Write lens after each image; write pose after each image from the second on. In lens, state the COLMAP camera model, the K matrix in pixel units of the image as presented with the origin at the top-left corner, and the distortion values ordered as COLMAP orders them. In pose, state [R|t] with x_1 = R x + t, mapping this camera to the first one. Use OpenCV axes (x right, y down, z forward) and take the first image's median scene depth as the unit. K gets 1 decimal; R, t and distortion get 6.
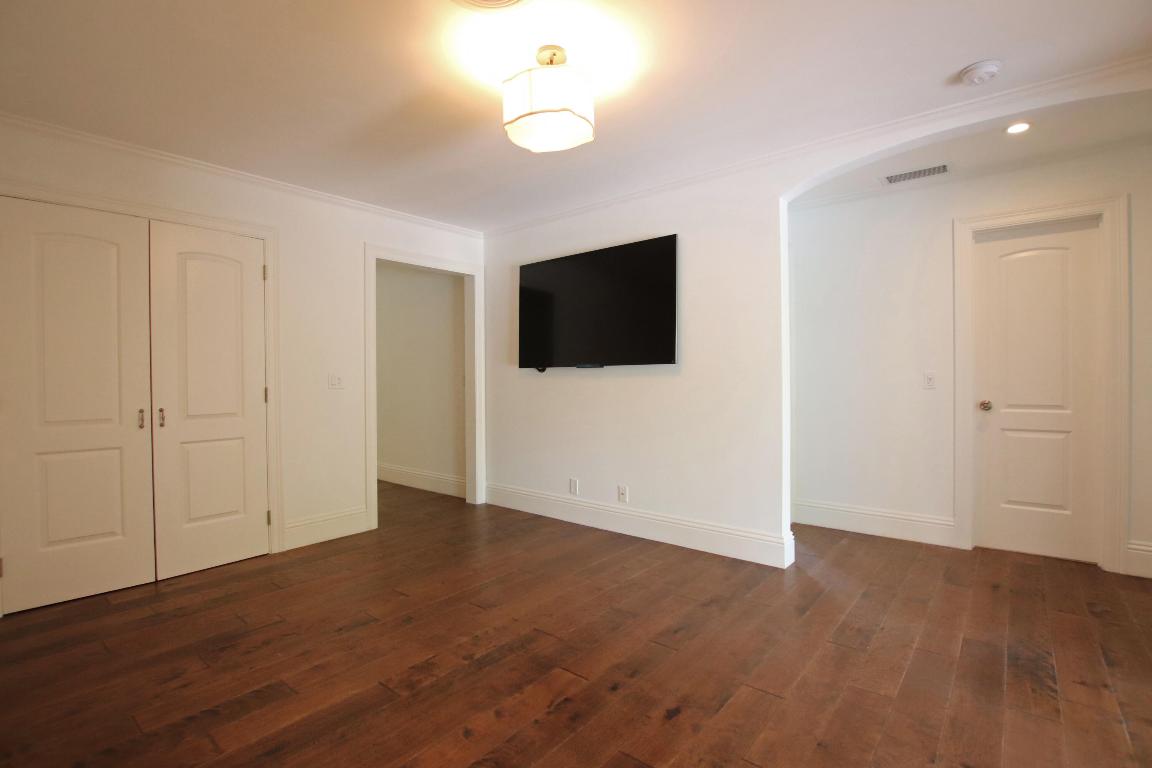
lens RADIAL K [[537.0, 0, 572.1], [0, 537.0, 381.9], [0, 0, 1]] dist [-0.023044, 0.000143]
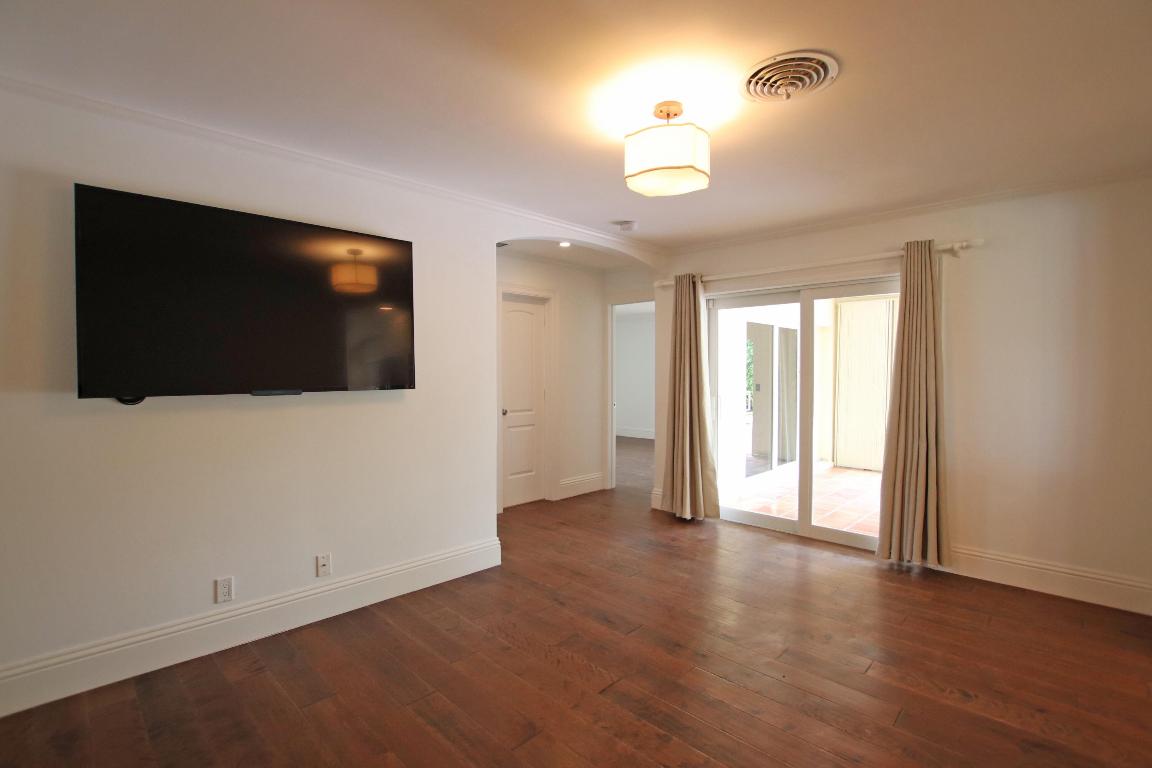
lens RADIAL K [[537.0, 0, 572.0], [0, 537.0, 384.6], [0, 0, 1]] dist [-0.023044, 0.000143]
pose [[0.081535, -0.018675, 0.996495, -0.695207], [0.004464, 0.999821, 0.018373, -0.059011], [-0.996660, 0.002950, 0.081604, 0.693659]]
